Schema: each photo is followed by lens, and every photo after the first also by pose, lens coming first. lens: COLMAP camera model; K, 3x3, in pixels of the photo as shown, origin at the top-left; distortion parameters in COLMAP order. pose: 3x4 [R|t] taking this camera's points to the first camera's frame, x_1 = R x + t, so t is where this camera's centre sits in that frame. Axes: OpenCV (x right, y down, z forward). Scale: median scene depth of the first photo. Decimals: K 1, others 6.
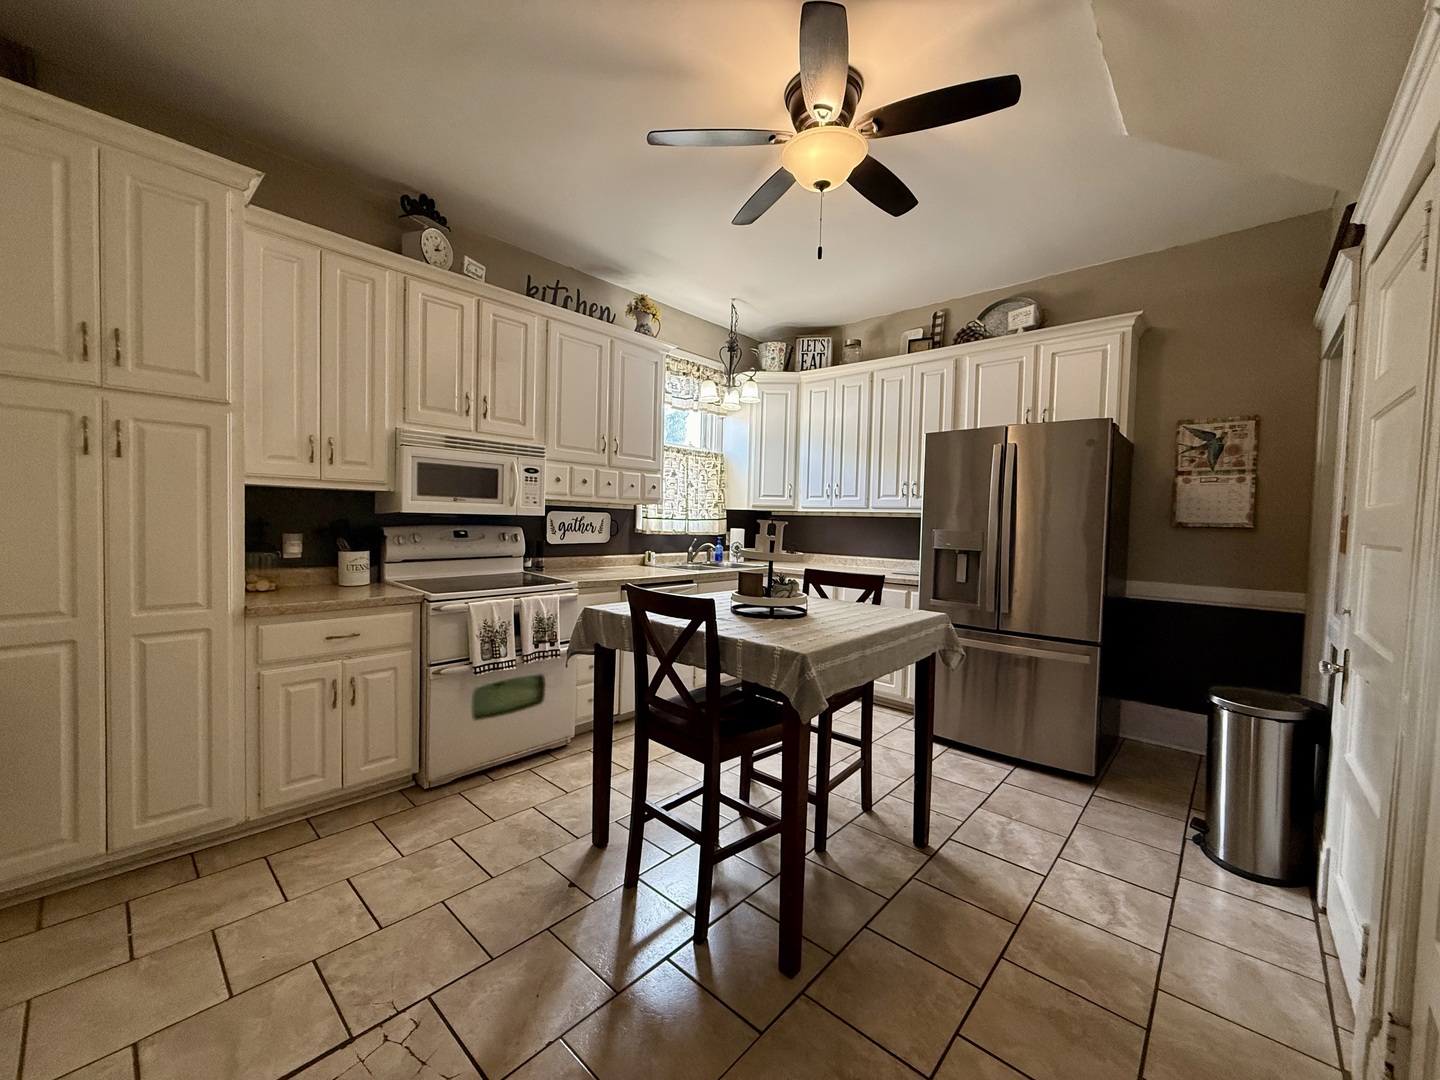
lens RADIAL K [[570.2, 0, 716.3], [0, 570.2, 538.0], [0, 0, 1]] dist [0.000334, -0.000077]
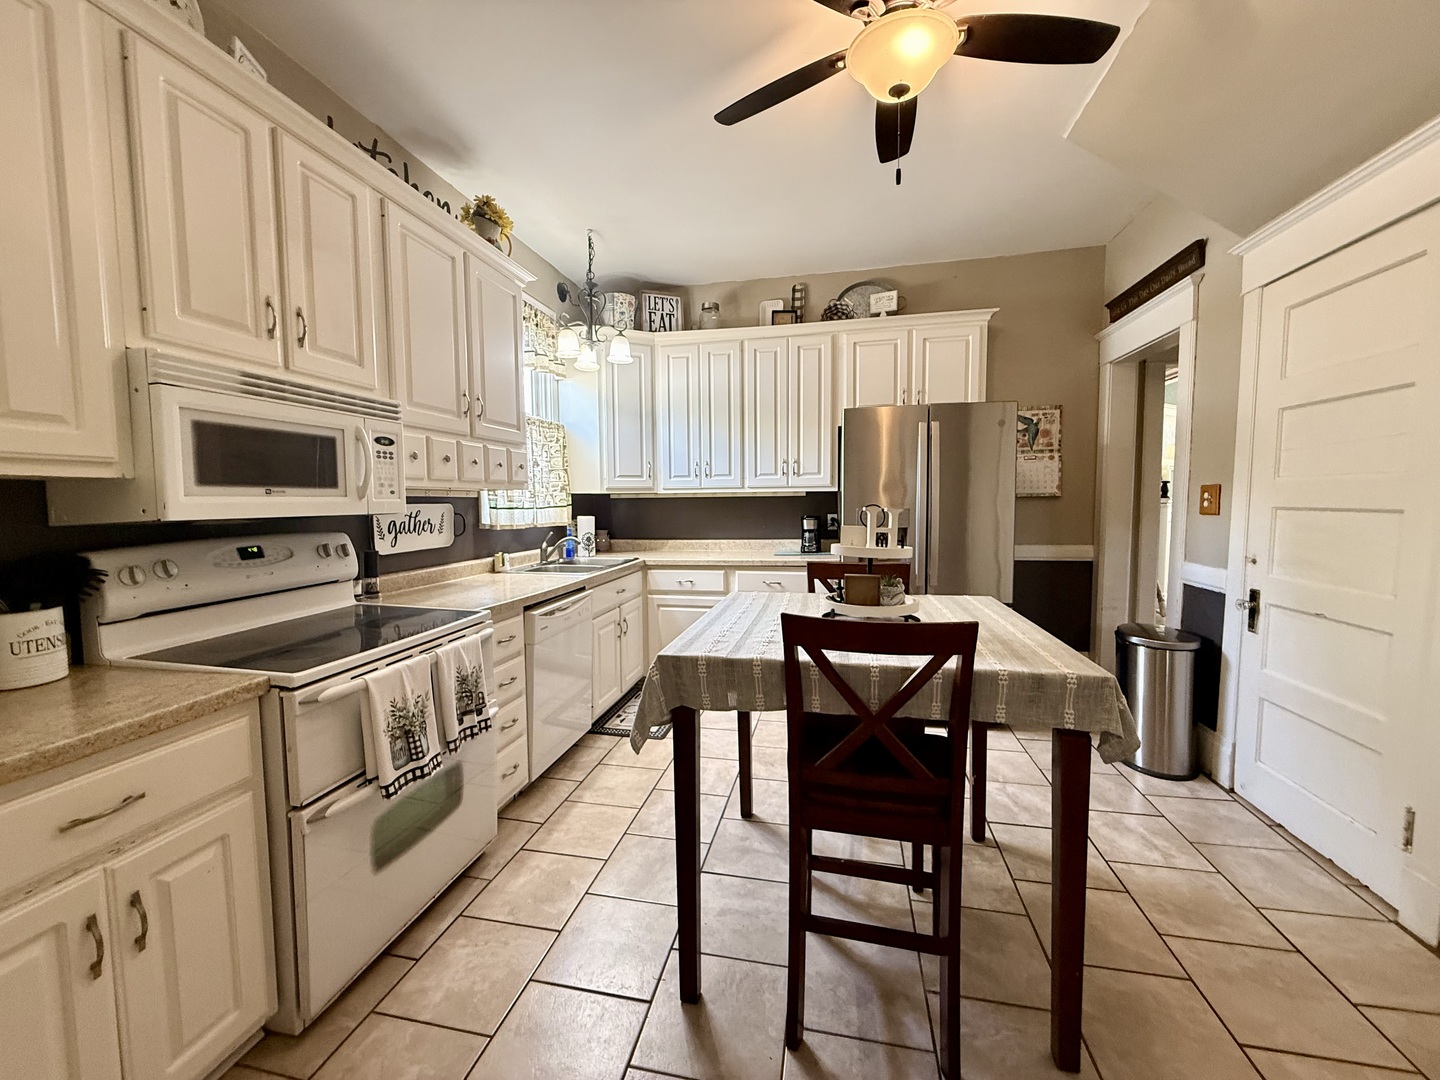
lens RADIAL K [[570.2, 0, 716.3], [0, 570.2, 538.0], [0, 0, 1]] dist [0.000334, -0.000077]
pose [[0.863145, -0.068947, 0.500226, -0.301999], [0.050166, 0.997442, 0.050916, -0.024416], [-0.502457, -0.018853, 0.864396, 0.258294]]
